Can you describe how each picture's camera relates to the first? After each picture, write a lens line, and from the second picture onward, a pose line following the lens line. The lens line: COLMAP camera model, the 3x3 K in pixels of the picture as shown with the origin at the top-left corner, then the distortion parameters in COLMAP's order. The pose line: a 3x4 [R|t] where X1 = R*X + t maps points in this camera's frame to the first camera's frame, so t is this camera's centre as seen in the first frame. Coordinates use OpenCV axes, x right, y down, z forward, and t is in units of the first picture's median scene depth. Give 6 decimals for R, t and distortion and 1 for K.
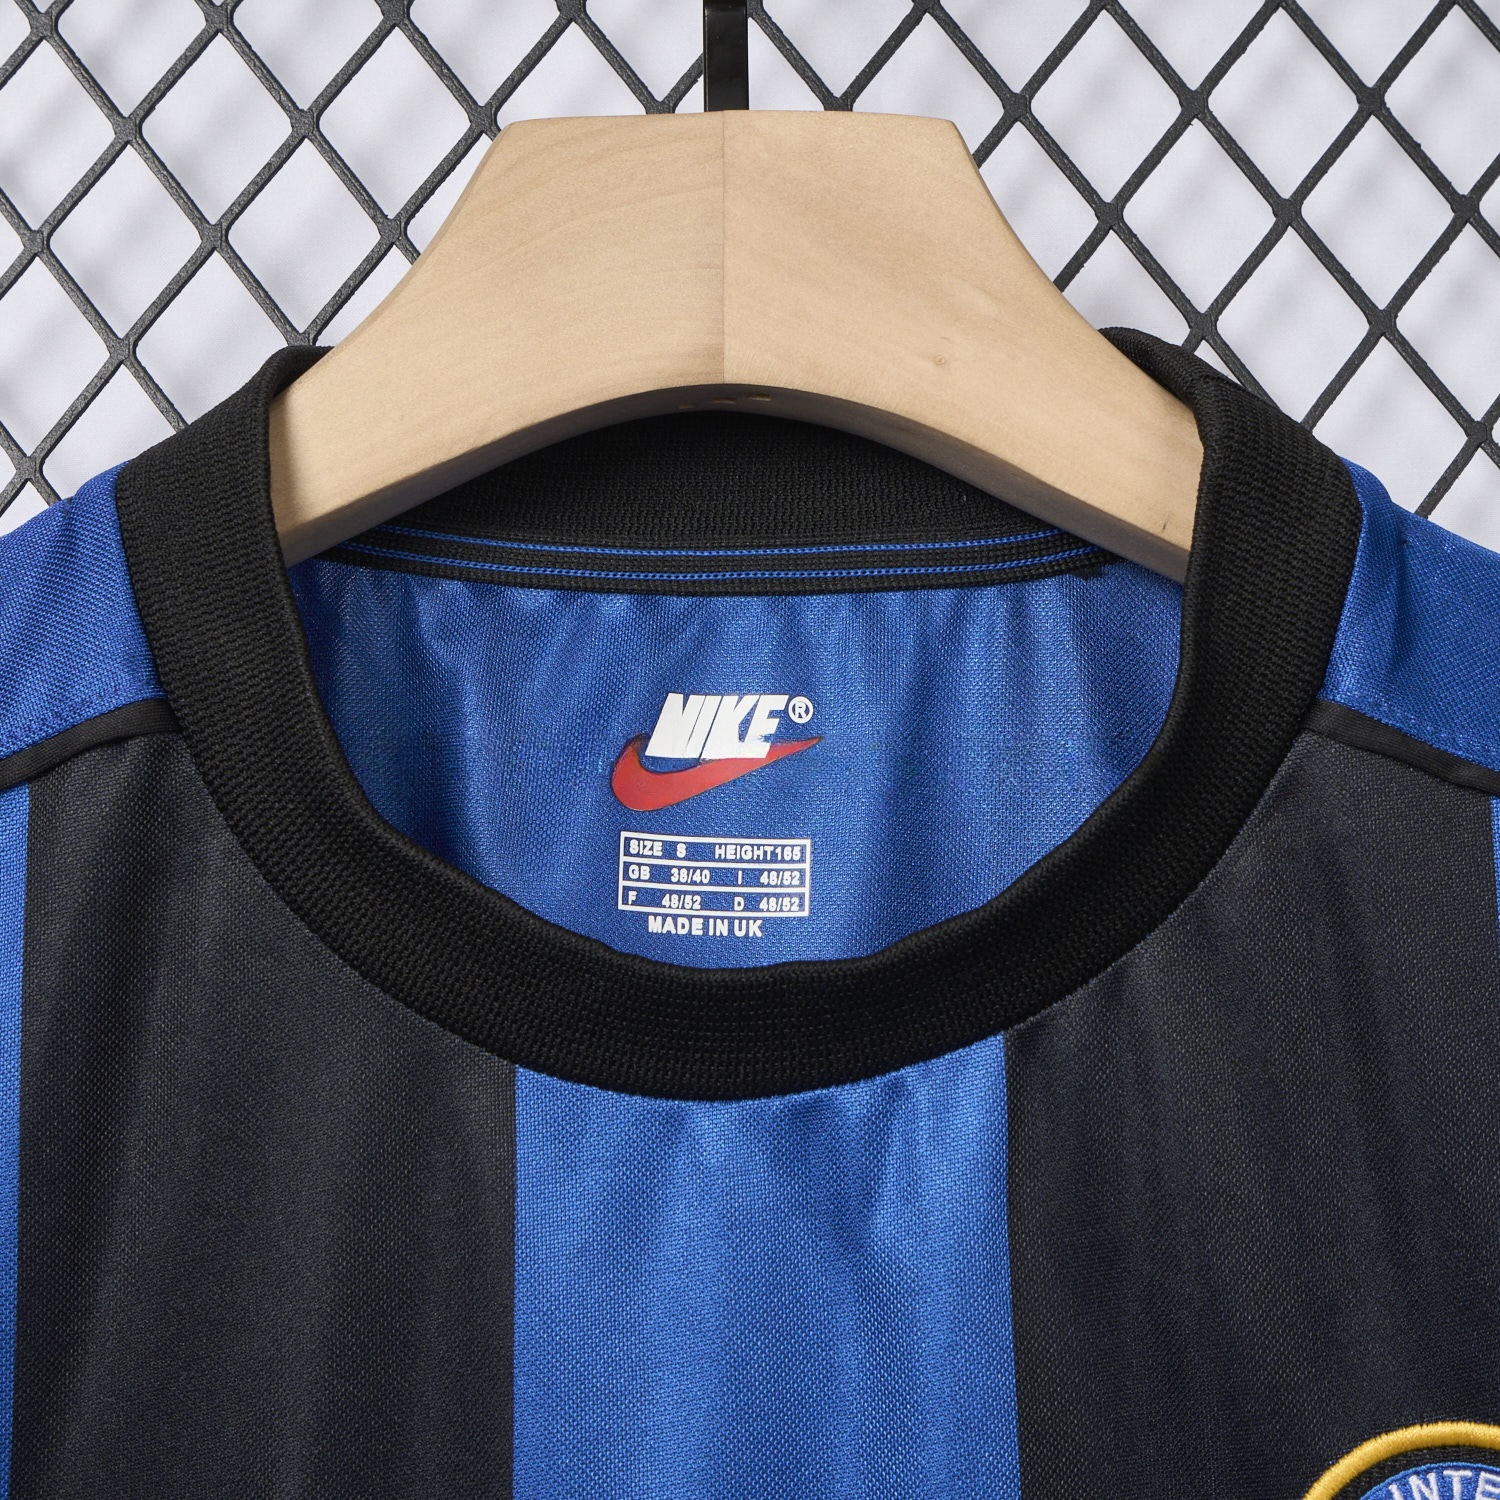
lens RADIAL K [[9206.1, 0, 750.2], [0, 9206.1, 750.0], [0, 0, 1]] dist [-0.020170, 0.000000]
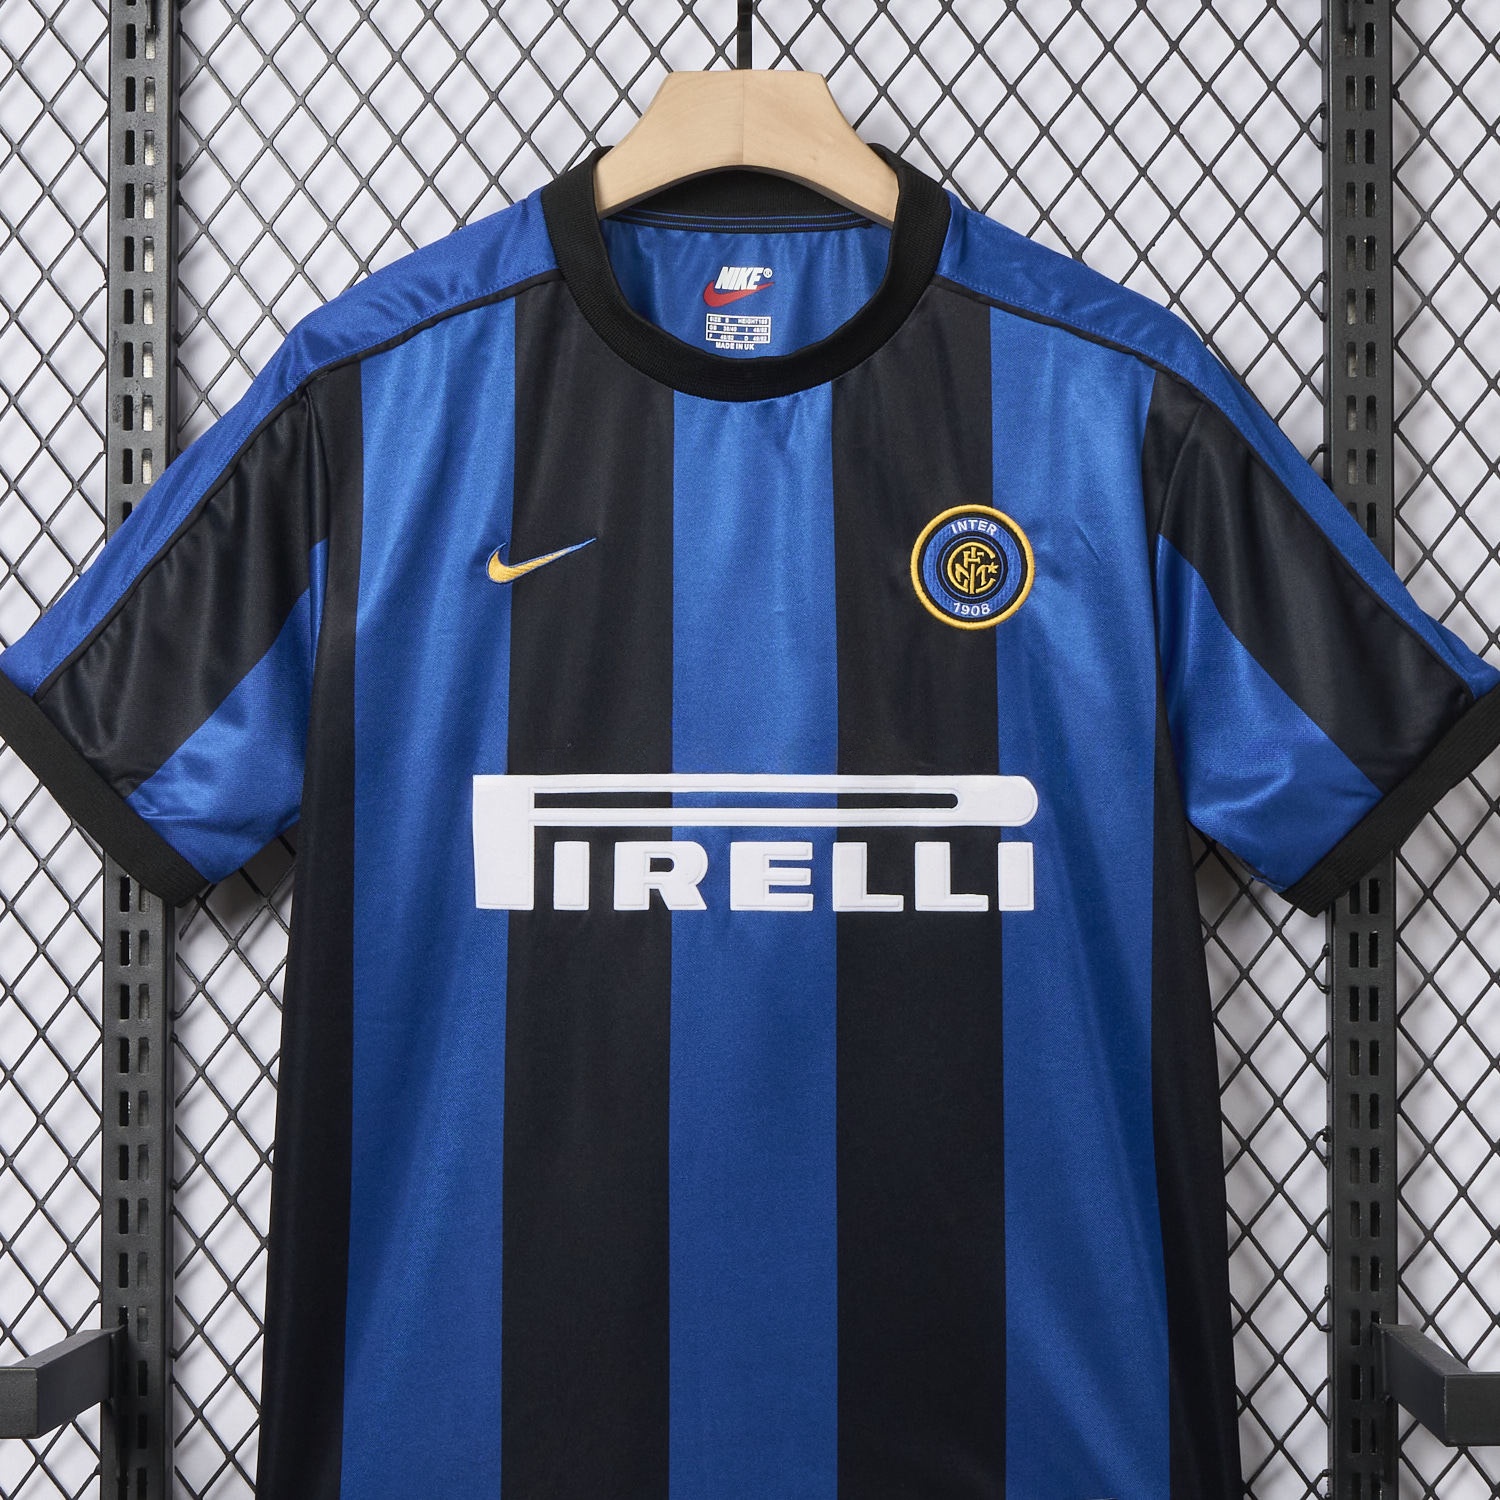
lens RADIAL K [[9206.1, 0, 755.7], [0, 9206.1, 756.4], [0, 0, 1]] dist [-0.020170, 0.000000]
pose [[0.999948, 0.010150, 0.001294, -0.000665], [-0.010210, 0.998072, 0.061224, -0.031038], [-0.000670, -0.061234, 0.998123, -2.004844]]
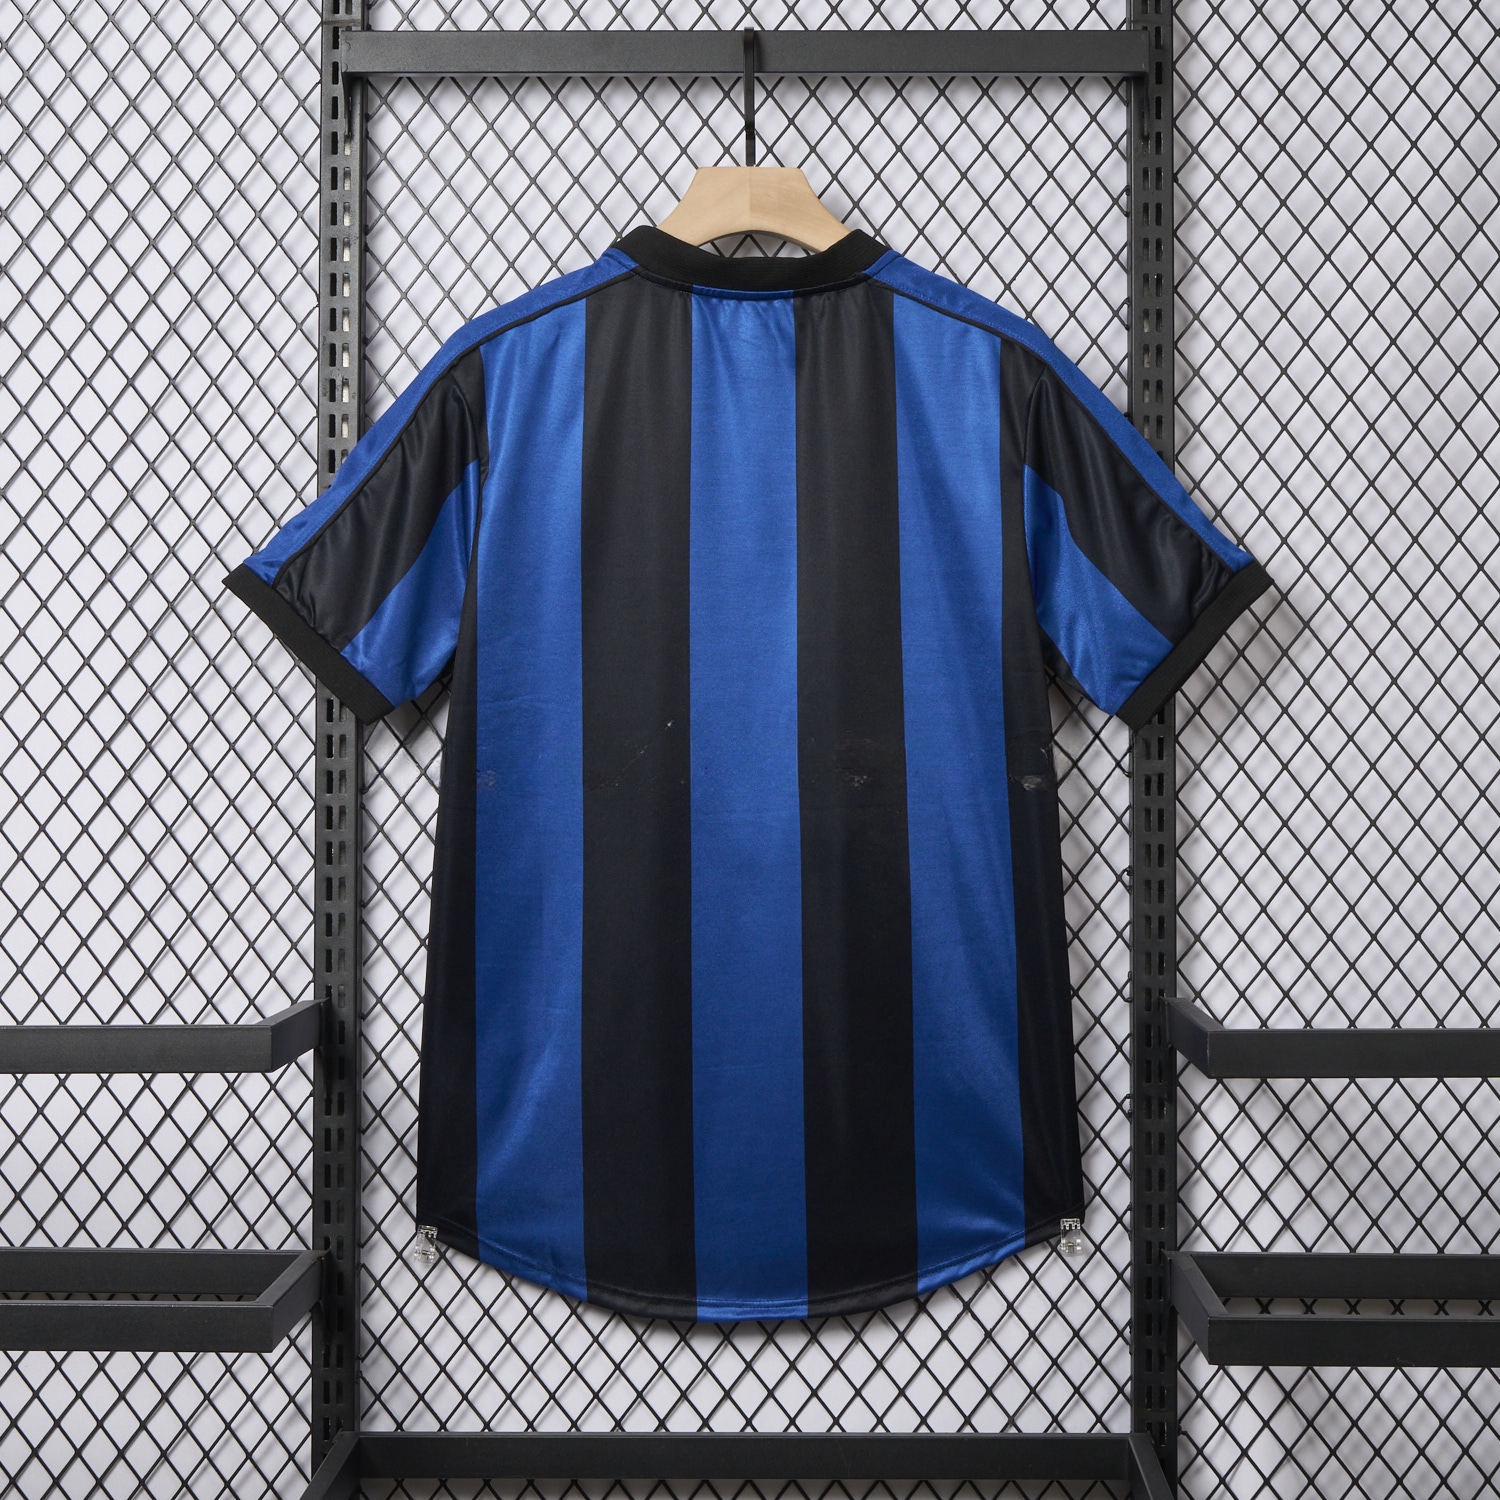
lens RADIAL K [[9206.1, 0, 749.2], [0, 9206.1, 745.9], [0, 0, 1]] dist [-0.020170, 0.000000]
pose [[0.999857, 0.010701, 0.013090, -0.055327], [-0.011748, 0.996501, 0.082746, -0.158459], [-0.012158, -0.082888, 0.996485, -3.506705]]
